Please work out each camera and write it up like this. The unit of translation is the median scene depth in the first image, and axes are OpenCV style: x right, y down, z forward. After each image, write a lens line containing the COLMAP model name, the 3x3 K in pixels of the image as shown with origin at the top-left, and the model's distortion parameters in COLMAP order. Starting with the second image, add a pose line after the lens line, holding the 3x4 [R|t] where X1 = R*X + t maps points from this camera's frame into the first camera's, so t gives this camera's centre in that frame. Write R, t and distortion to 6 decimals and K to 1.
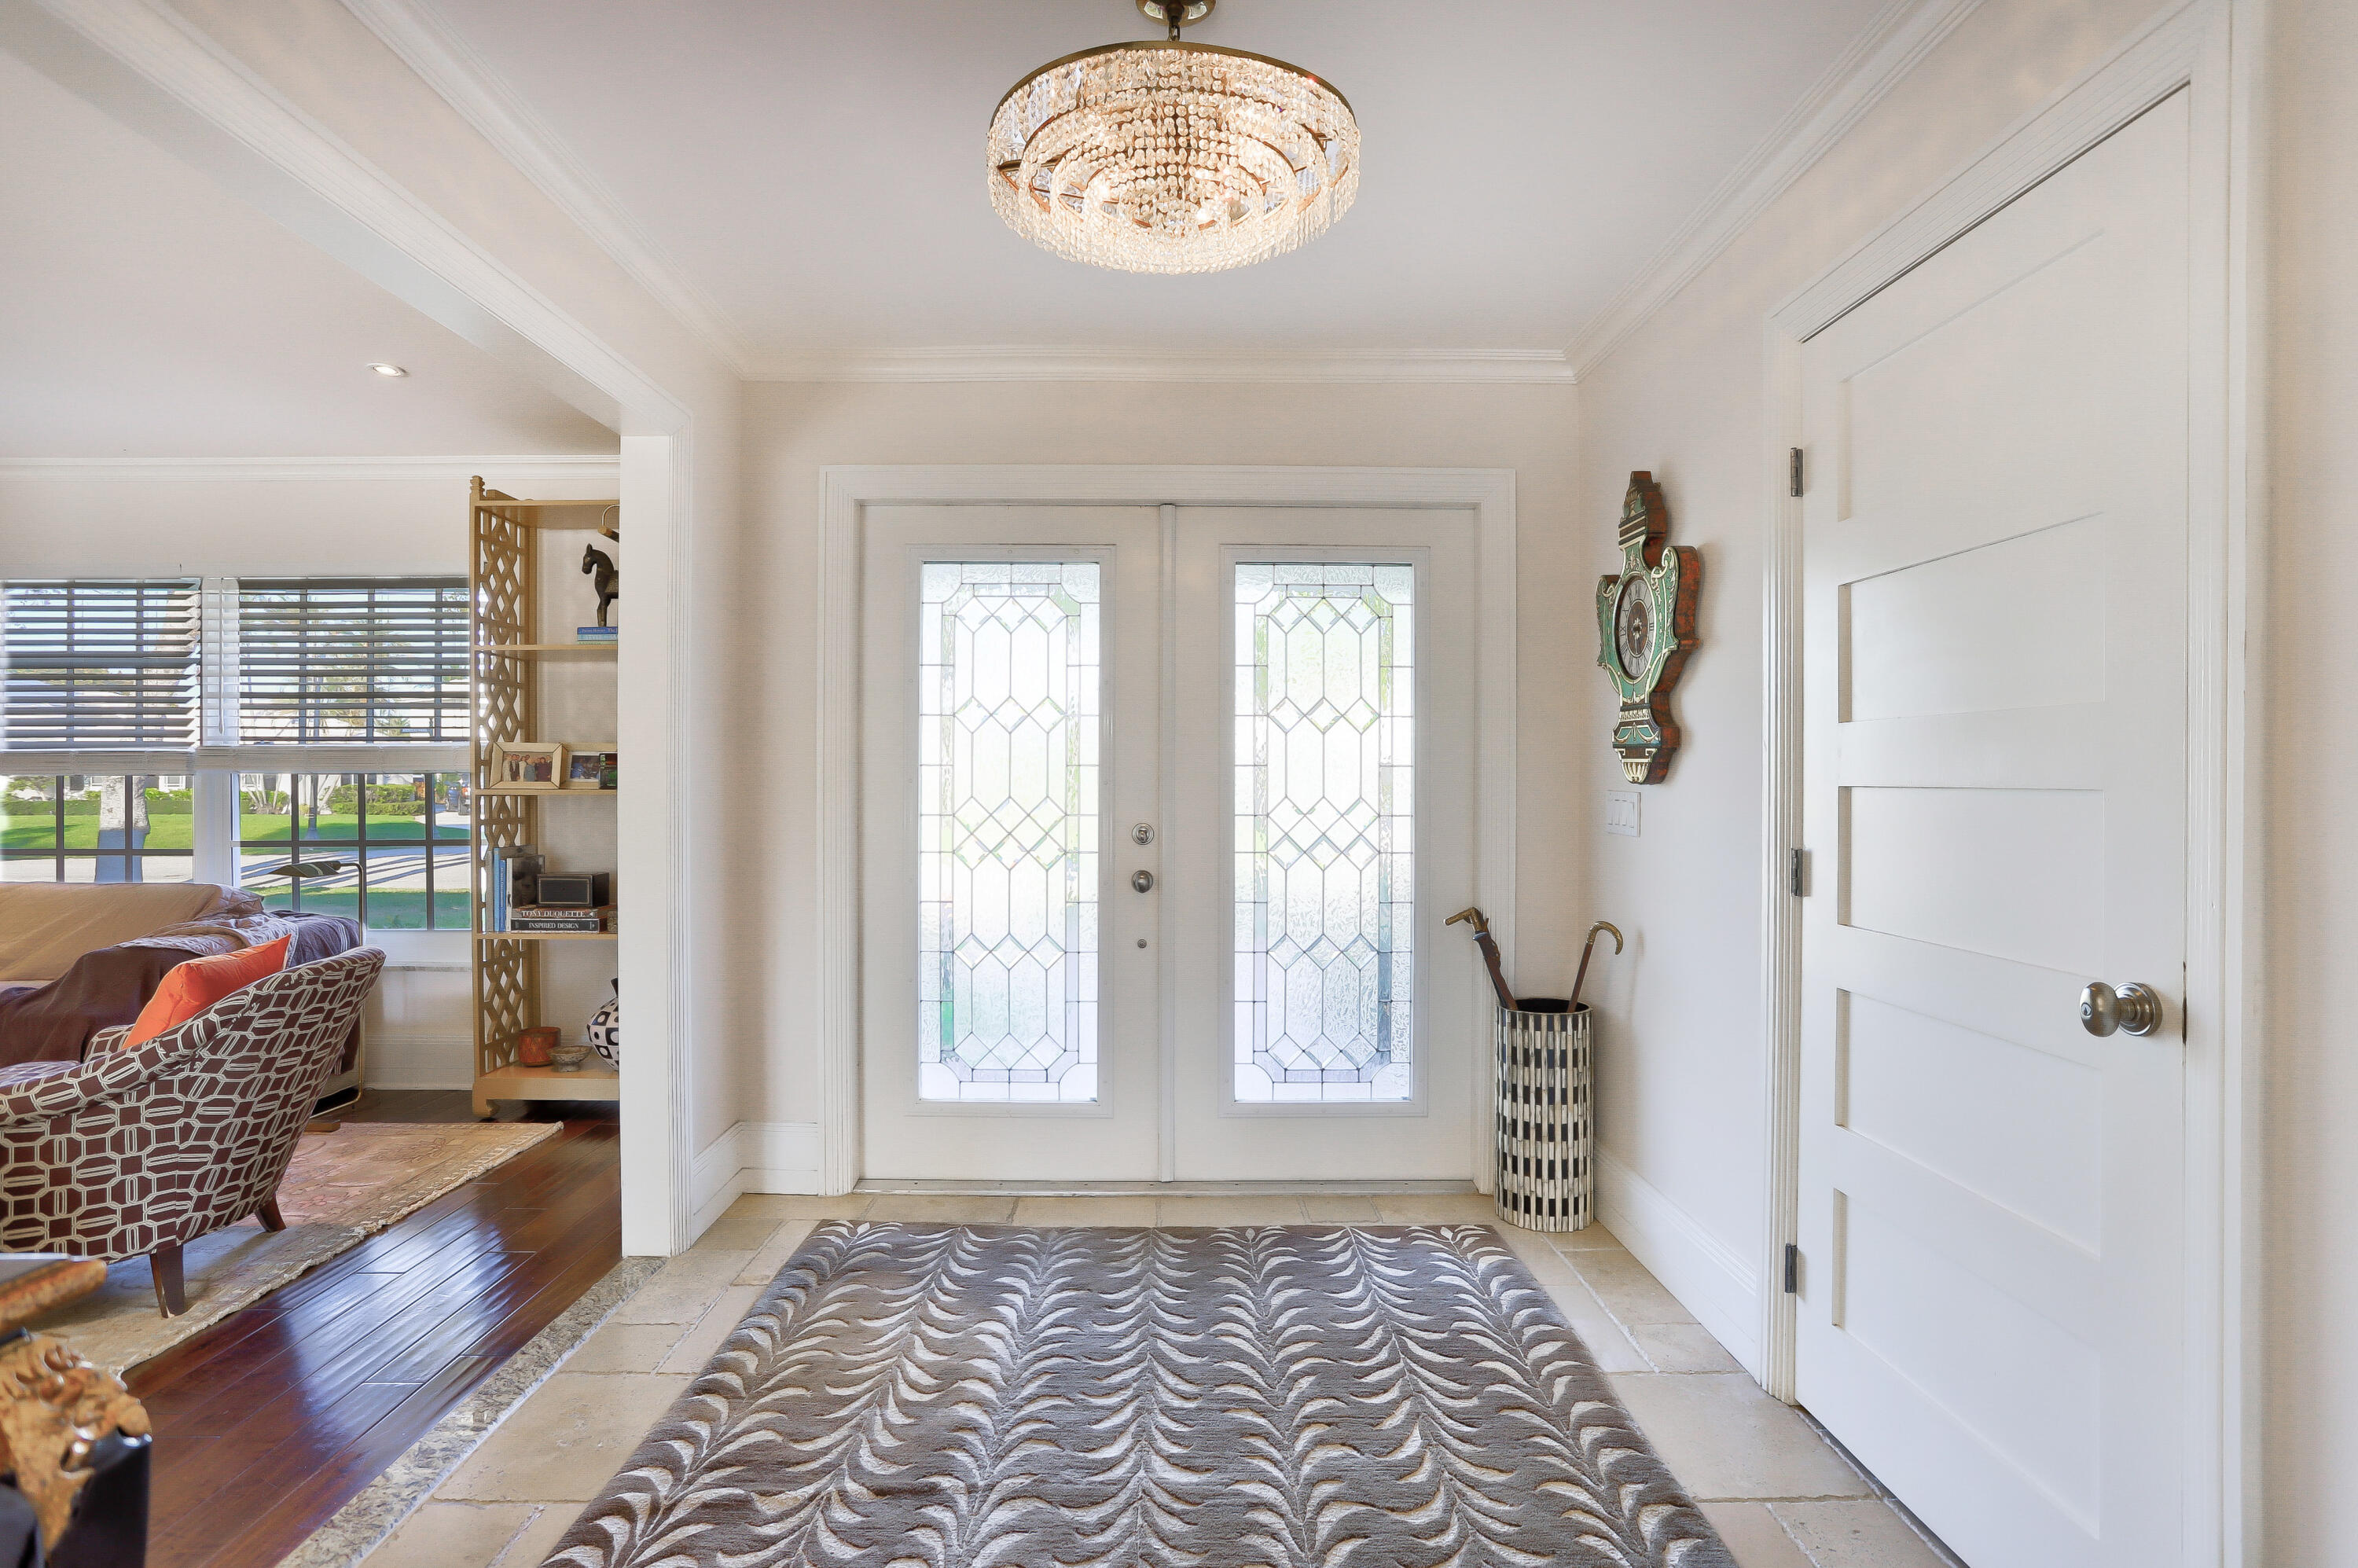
lens RADIAL K [[1192.3, 0, 1179.0], [0, 1192.3, 784.0], [0, 0, 1]] dist [-0.044220, 0.000493]
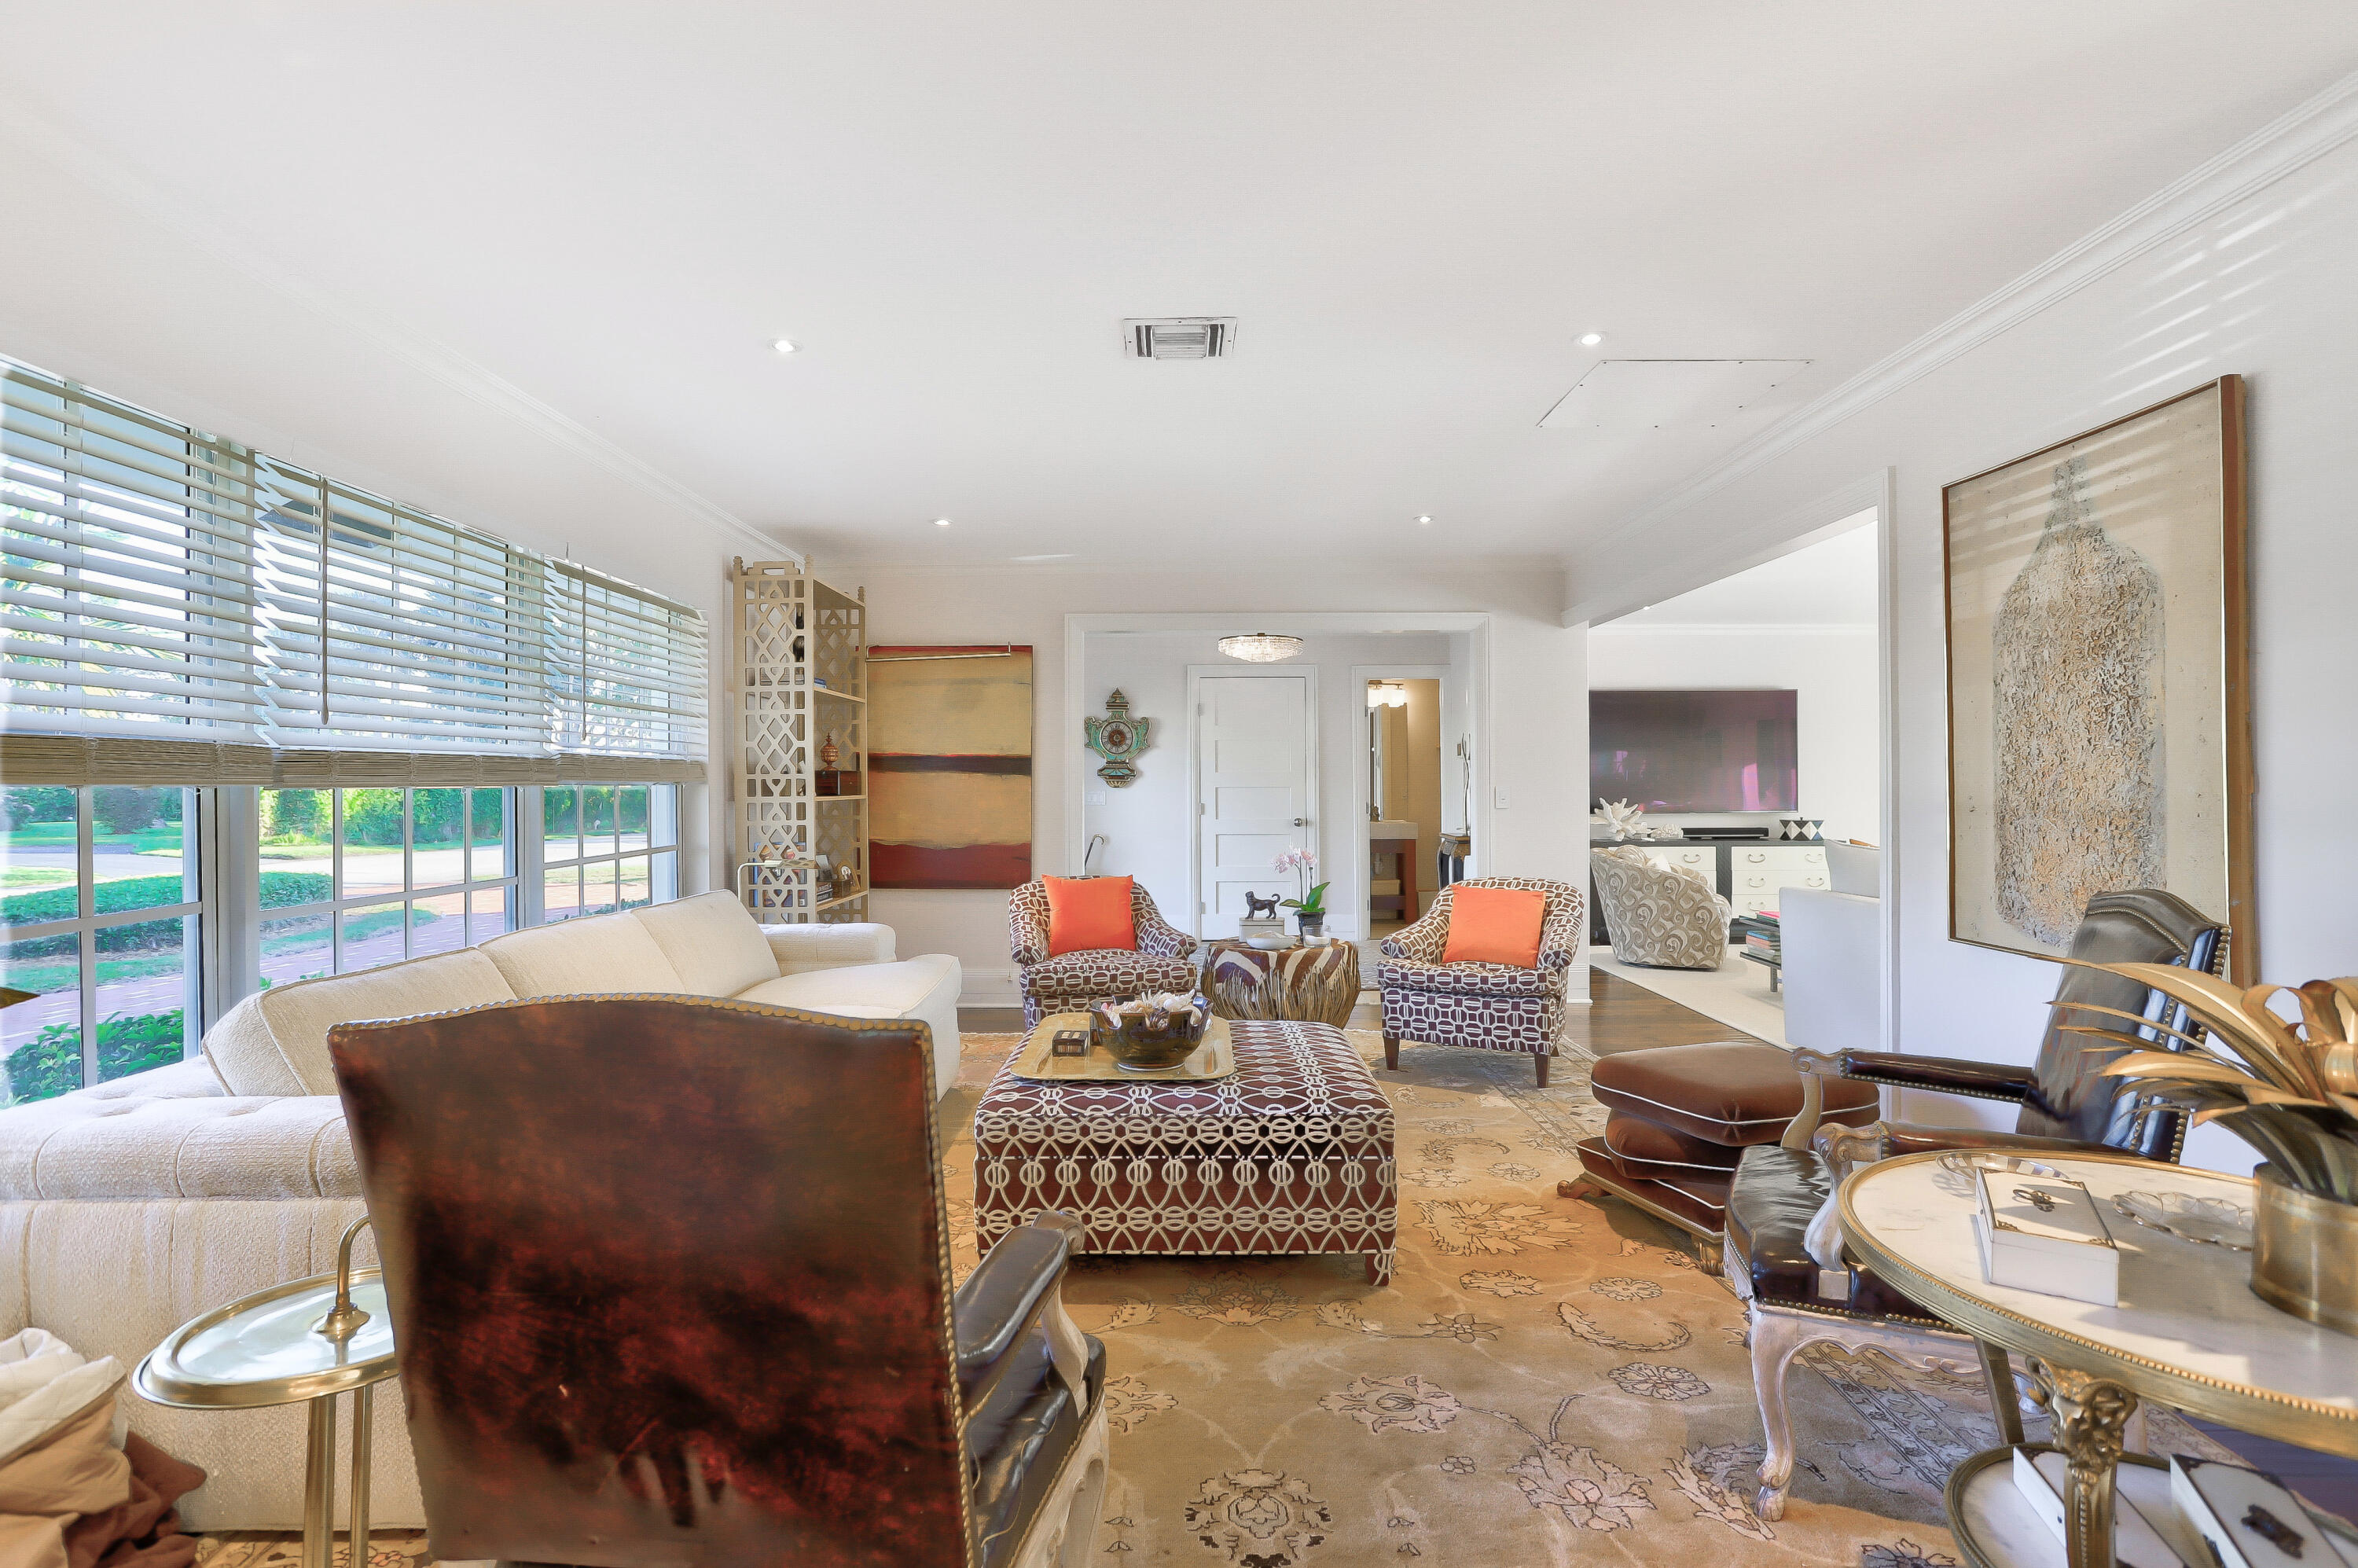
lens RADIAL K [[1192.3, 0, 1179.0], [0, 1192.3, 784.0], [0, 0, 1]] dist [-0.044220, 0.000493]
pose [[0.038454, 0.019164, 0.999077, -2.841491], [0.007161, 0.999785, -0.019453, 0.053438], [-0.999235, 0.007902, 0.038309, 0.710805]]
